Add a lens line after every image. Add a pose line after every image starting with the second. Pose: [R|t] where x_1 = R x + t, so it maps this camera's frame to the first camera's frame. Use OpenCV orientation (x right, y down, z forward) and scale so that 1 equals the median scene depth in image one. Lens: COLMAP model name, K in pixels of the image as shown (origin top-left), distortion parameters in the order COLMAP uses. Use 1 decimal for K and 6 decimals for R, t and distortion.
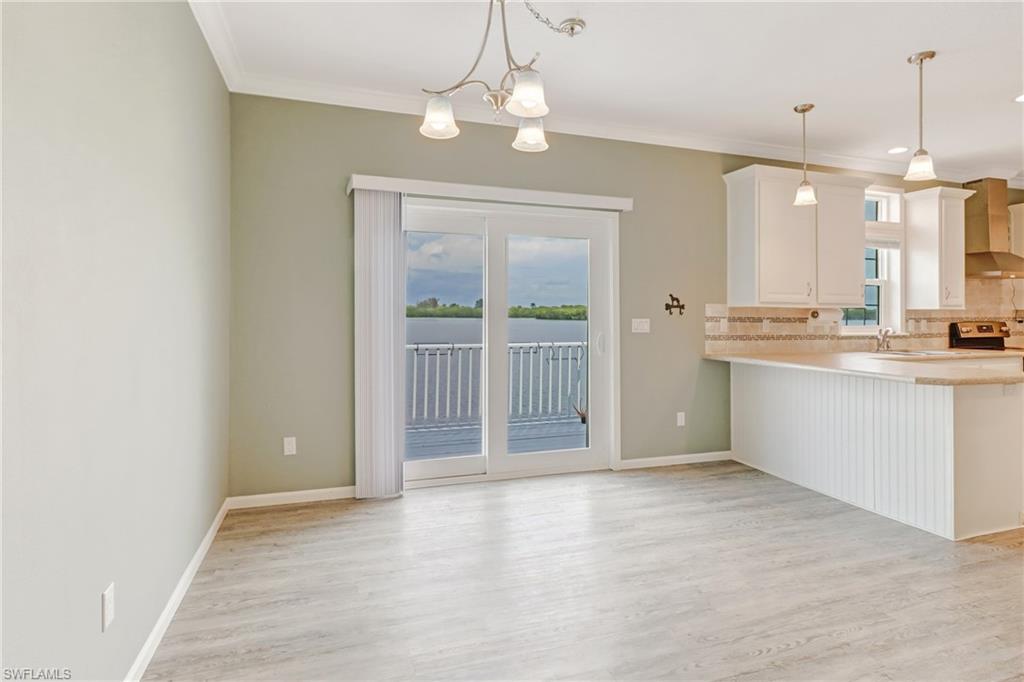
lens RADIAL K [[508.5, 0, 485.6], [0, 508.5, 313.0], [0, 0, 1]] dist [-0.000266, -0.002227]
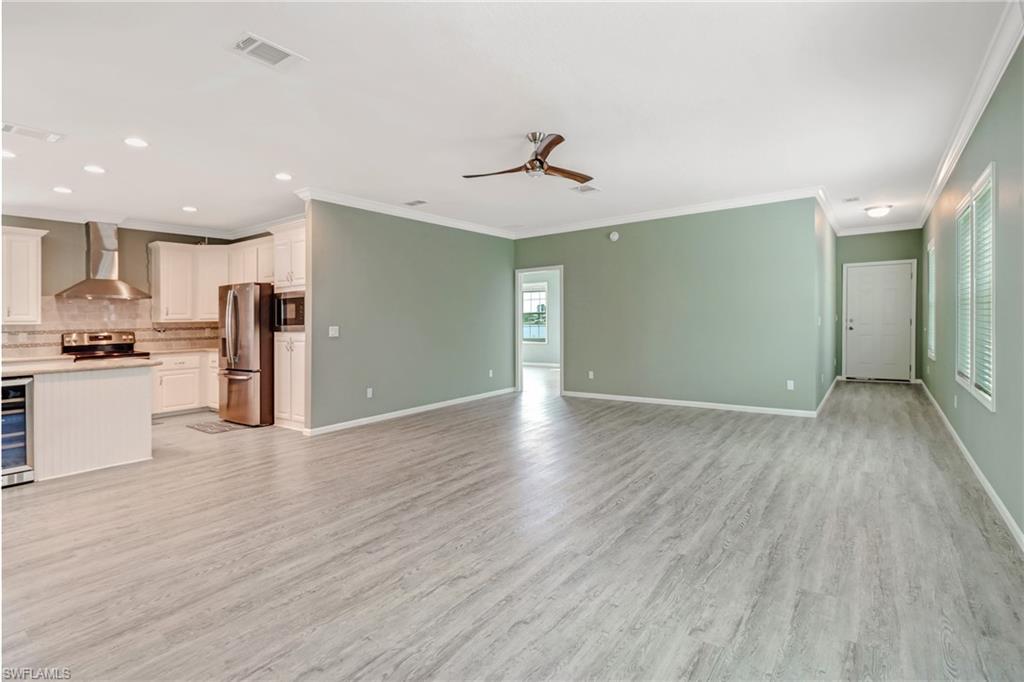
lens RADIAL K [[508.5, 0, 509.3], [0, 508.5, 326.5], [0, 0, 1]] dist [-0.000266, -0.002227]
pose [[0.804836, -0.022512, 0.593070, 1.165924], [0.013259, 0.999713, 0.019954, -0.011679], [-0.593349, -0.008196, 0.804903, -0.739373]]
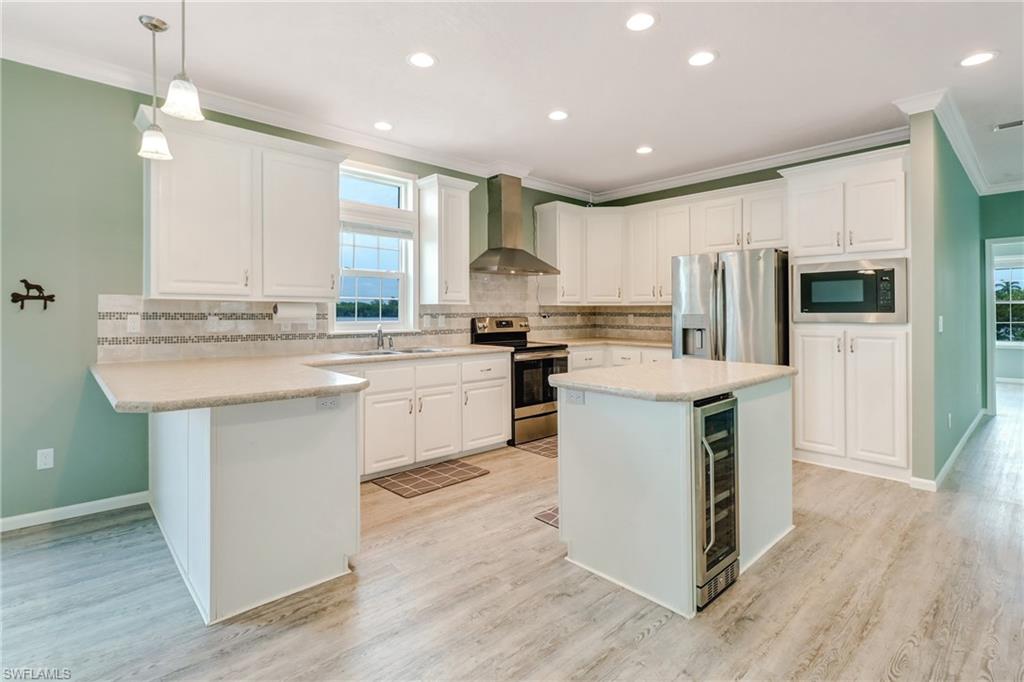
lens RADIAL K [[508.5, 0, 468.8], [0, 508.5, 314.5], [0, 0, 1]] dist [-0.000266, -0.002227]
pose [[0.912664, -0.001242, 0.408708, 0.557913], [-0.004560, 0.999902, 0.013222, -0.001312], [-0.408684, -0.013931, 0.912570, 0.114260]]
